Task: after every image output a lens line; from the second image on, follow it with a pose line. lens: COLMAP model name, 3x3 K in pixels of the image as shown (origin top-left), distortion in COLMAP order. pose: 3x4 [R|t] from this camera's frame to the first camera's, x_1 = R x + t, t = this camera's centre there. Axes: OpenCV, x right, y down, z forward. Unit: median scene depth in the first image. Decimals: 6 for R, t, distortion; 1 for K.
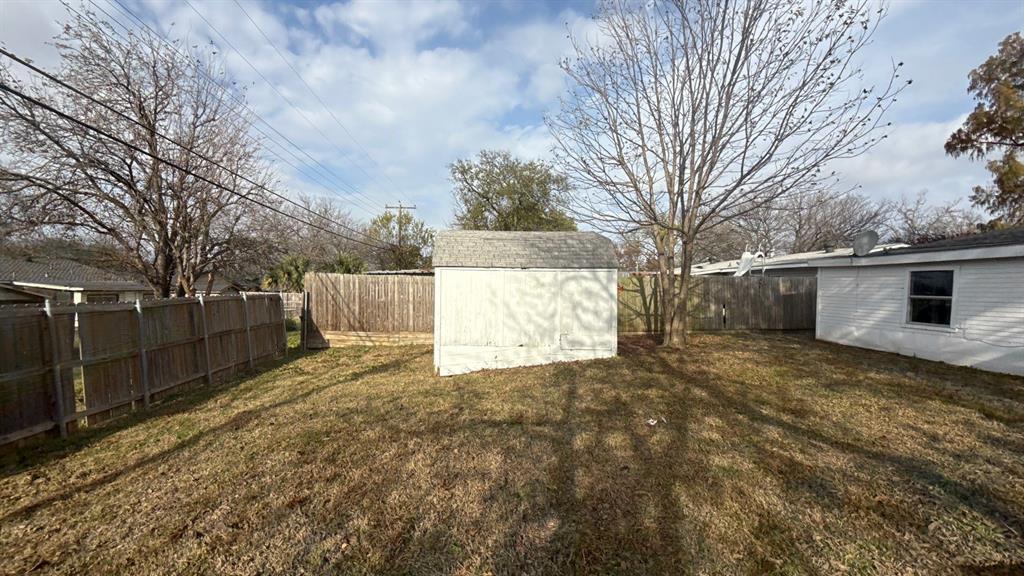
lens RADIAL K [[406.9, 0, 512.0], [0, 406.9, 288.0], [0, 0, 1]] dist [-0.000575, 0.000171]
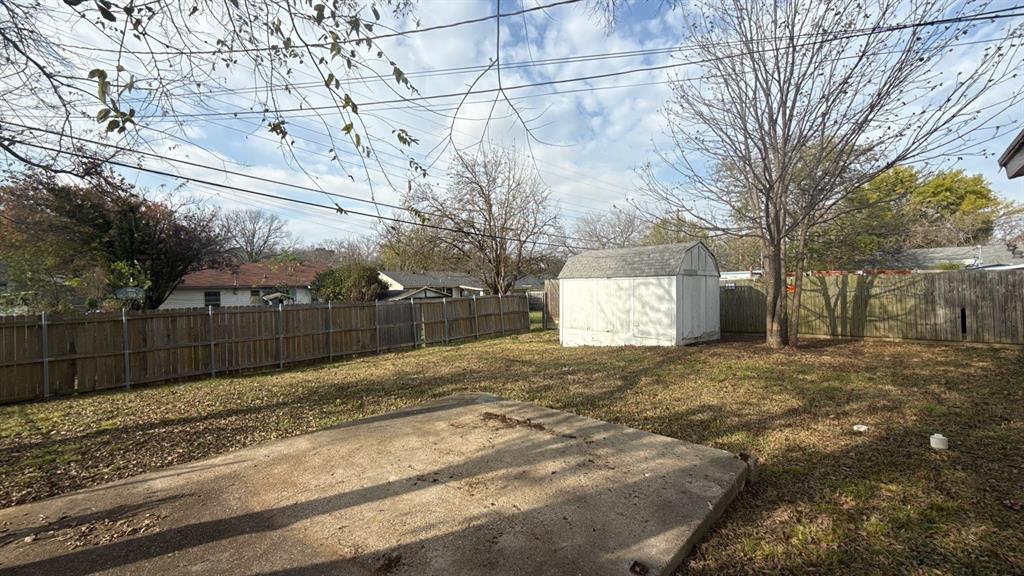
lens RADIAL K [[406.8, 0, 509.5], [0, 406.8, 289.3], [0, 0, 1]] dist [0.000712, 0.000074]
pose [[0.668863, -0.005303, -0.743366, 0.849709], [0.017736, 0.999804, 0.008826, -0.026186], [0.743174, -0.019088, 0.668826, -0.215423]]
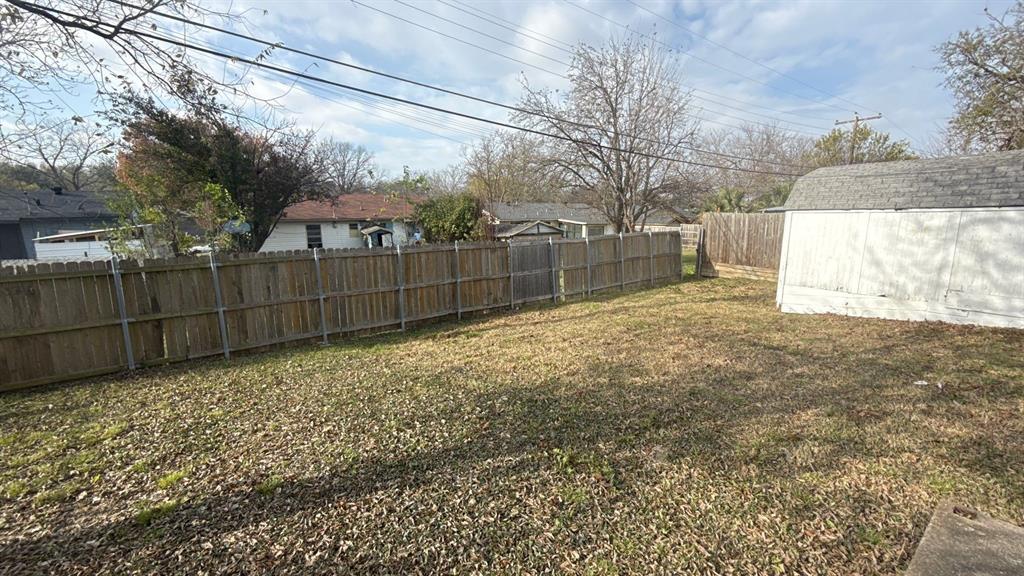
lens RADIAL K [[406.9, 0, 512.0], [0, 406.9, 288.0], [0, 0, 1]] dist [-0.000575, 0.000171]
pose [[0.526138, 0.133714, -0.839821, 0.343551], [0.014100, 0.986054, 0.165830, -0.038317], [0.850282, -0.099091, 0.516915, -0.171282]]
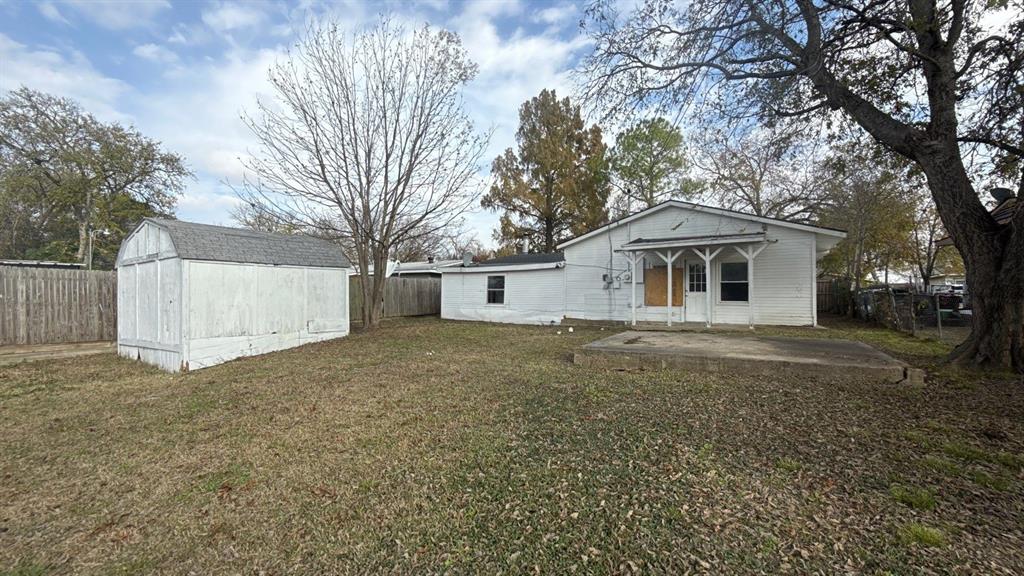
lens RADIAL K [[406.9, 0, 512.0], [0, 406.9, 288.0], [0, 0, 1]] dist [-0.000575, 0.000171]
pose [[0.592668, -0.001033, 0.805446, -0.491347], [0.009241, 0.999942, -0.005517, 0.029155], [-0.805394, 0.010714, 0.592643, -0.202870]]
